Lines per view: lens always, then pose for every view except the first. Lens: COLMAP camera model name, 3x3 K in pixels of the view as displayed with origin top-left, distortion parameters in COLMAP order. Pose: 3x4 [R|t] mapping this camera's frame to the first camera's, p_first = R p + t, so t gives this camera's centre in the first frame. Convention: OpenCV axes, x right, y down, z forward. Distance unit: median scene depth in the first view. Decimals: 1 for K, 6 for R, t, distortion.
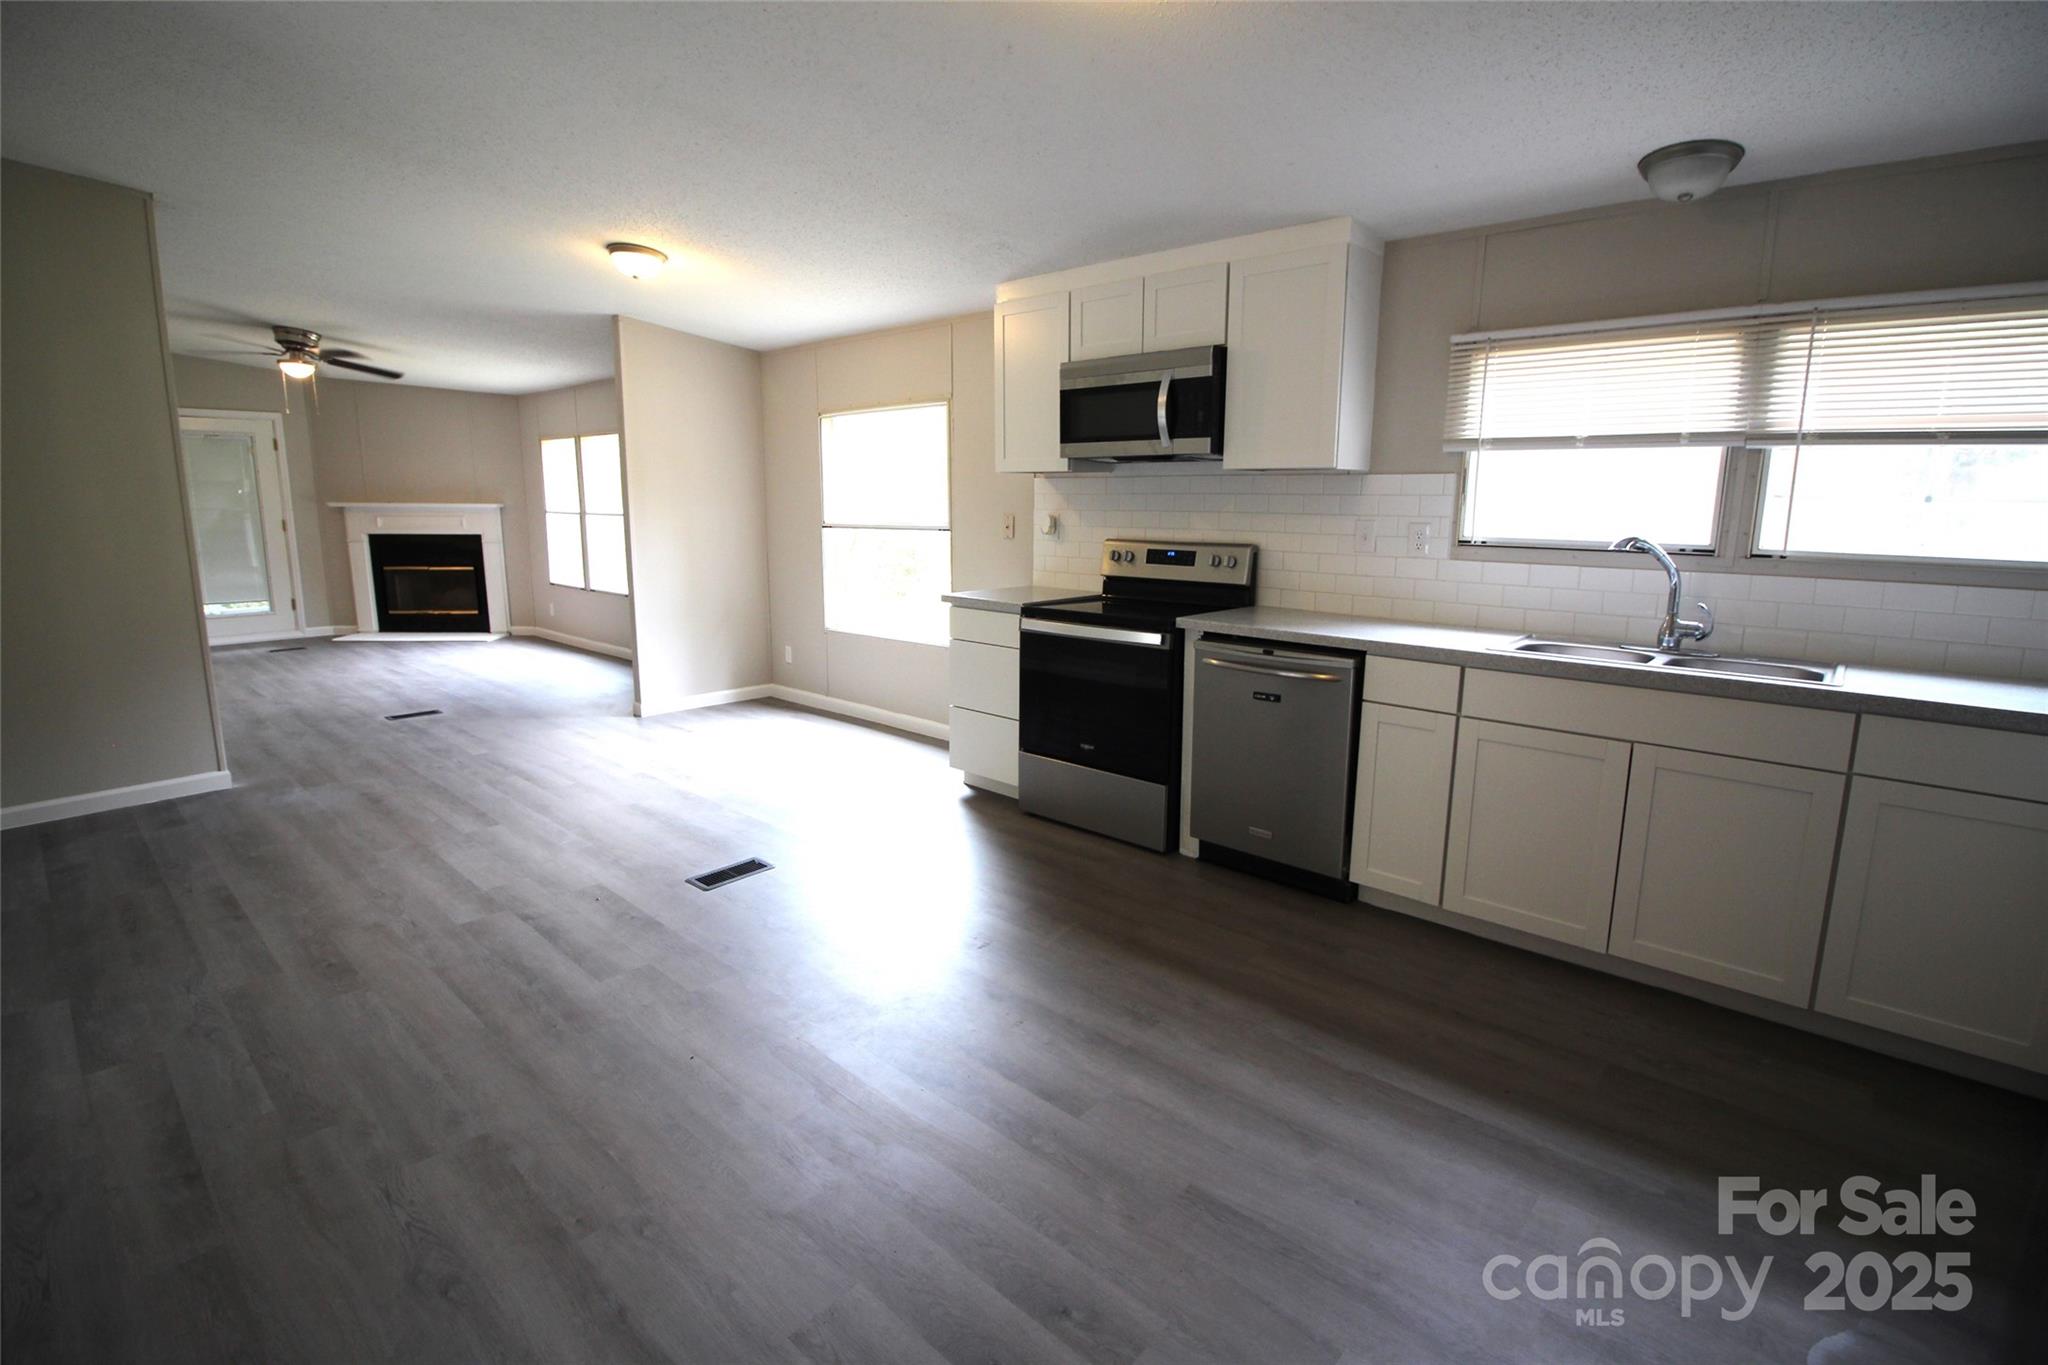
lens RADIAL K [[963.8, 0, 1043.9], [0, 963.8, 651.3], [0, 0, 1]] dist [-0.008556, -0.008602]
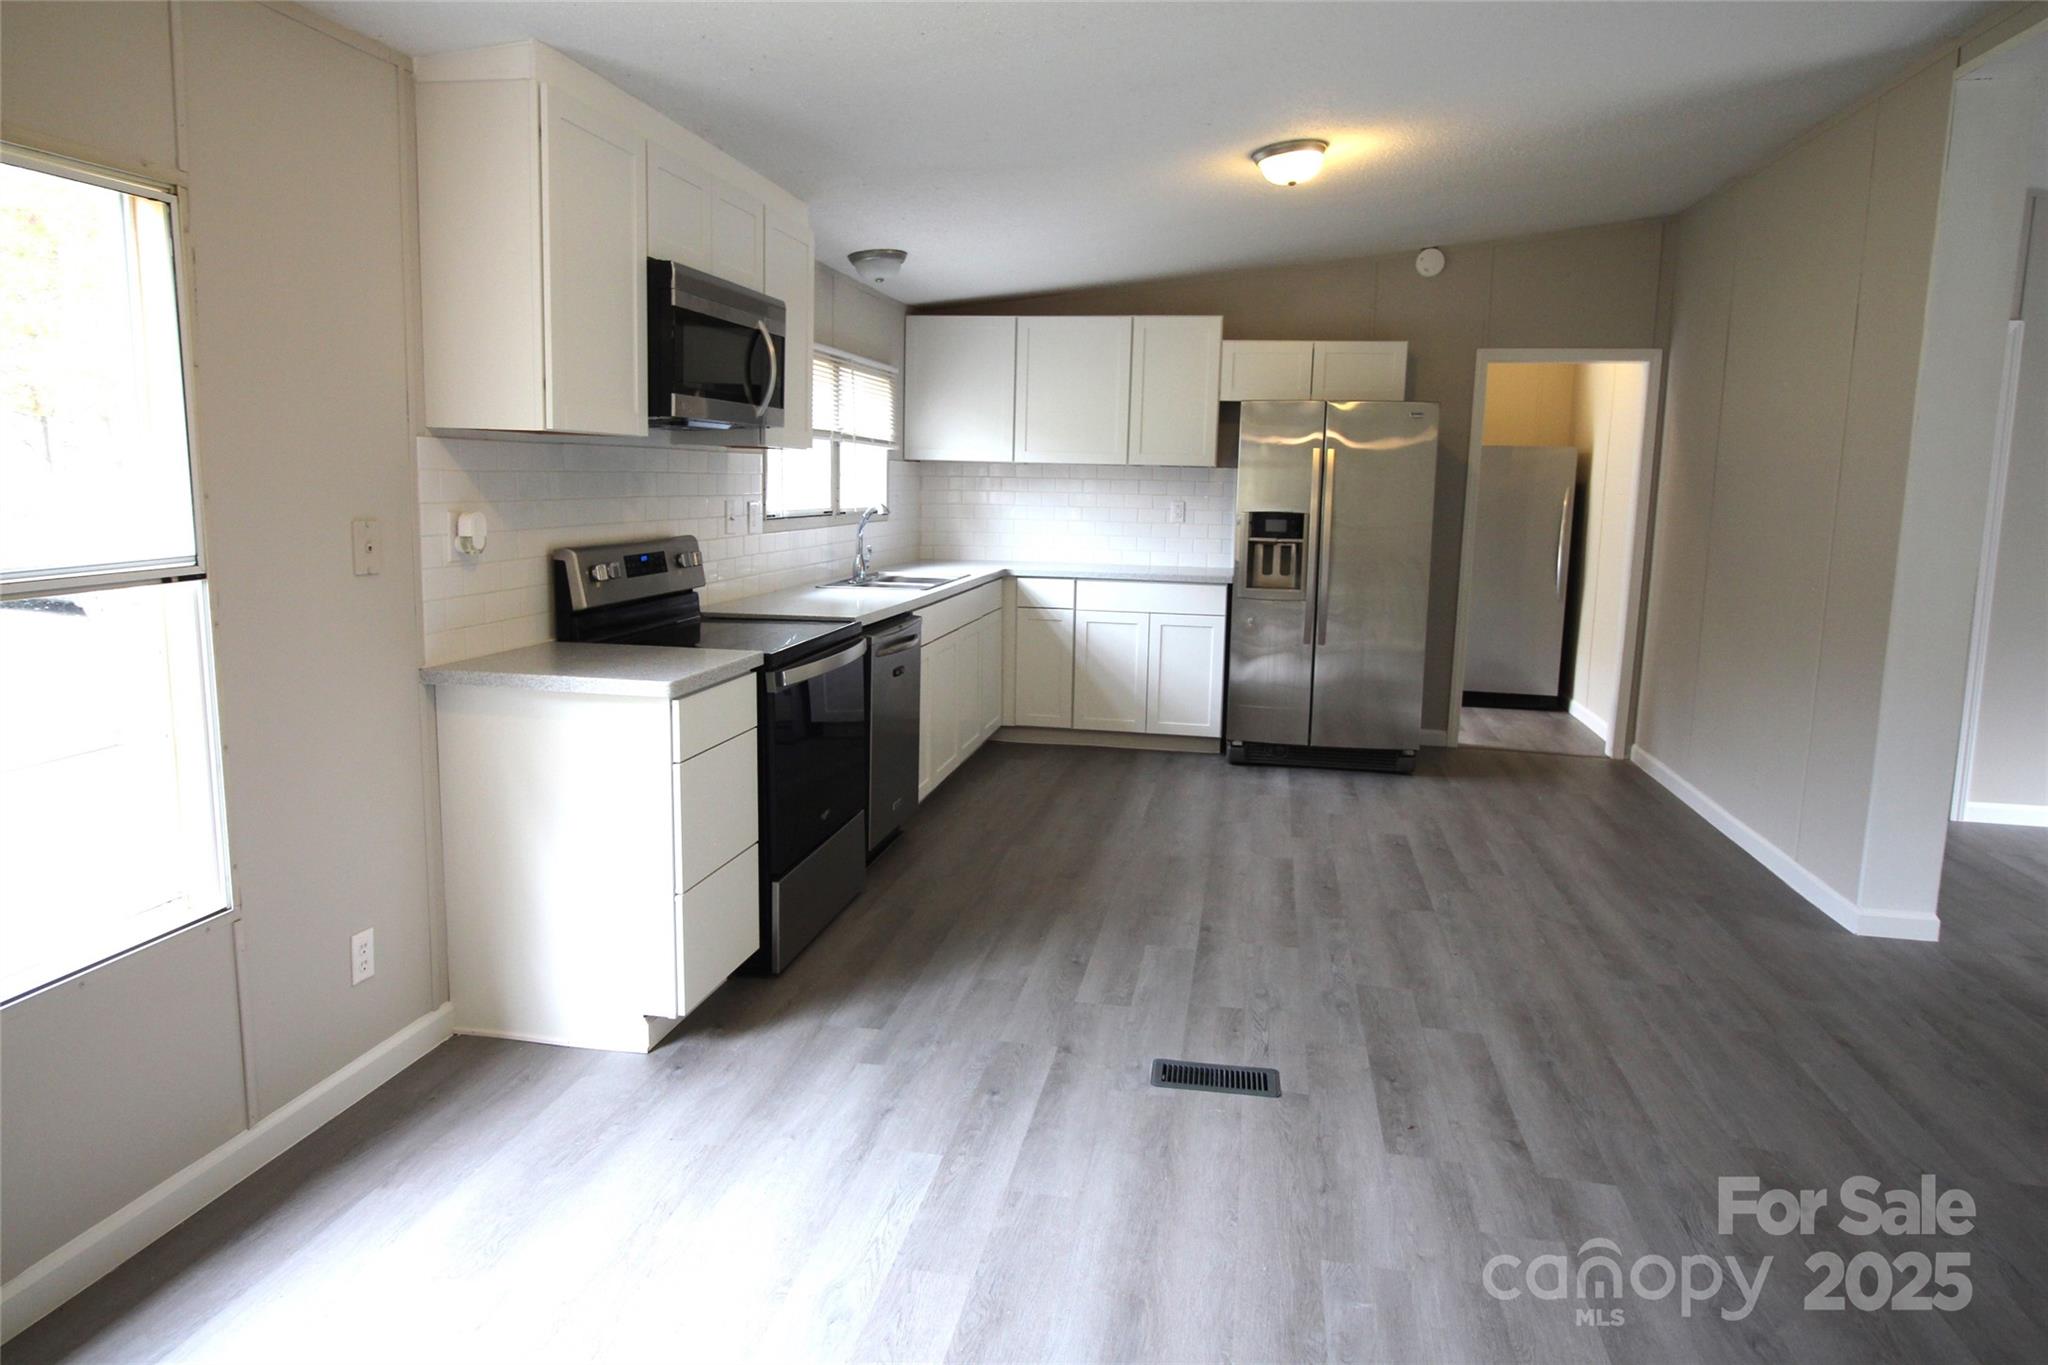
lens RADIAL K [[1282.1, 0, 1026.9], [0, 1282.1, 674.9], [0, 0, 1]] dist [-0.005679, -0.003725]
pose [[-0.526071, -0.143644, 0.838221, -1.107206], [0.116907, 0.964060, 0.238581, -0.290796], [-0.842367, 0.223505, -0.490371, 1.733123]]
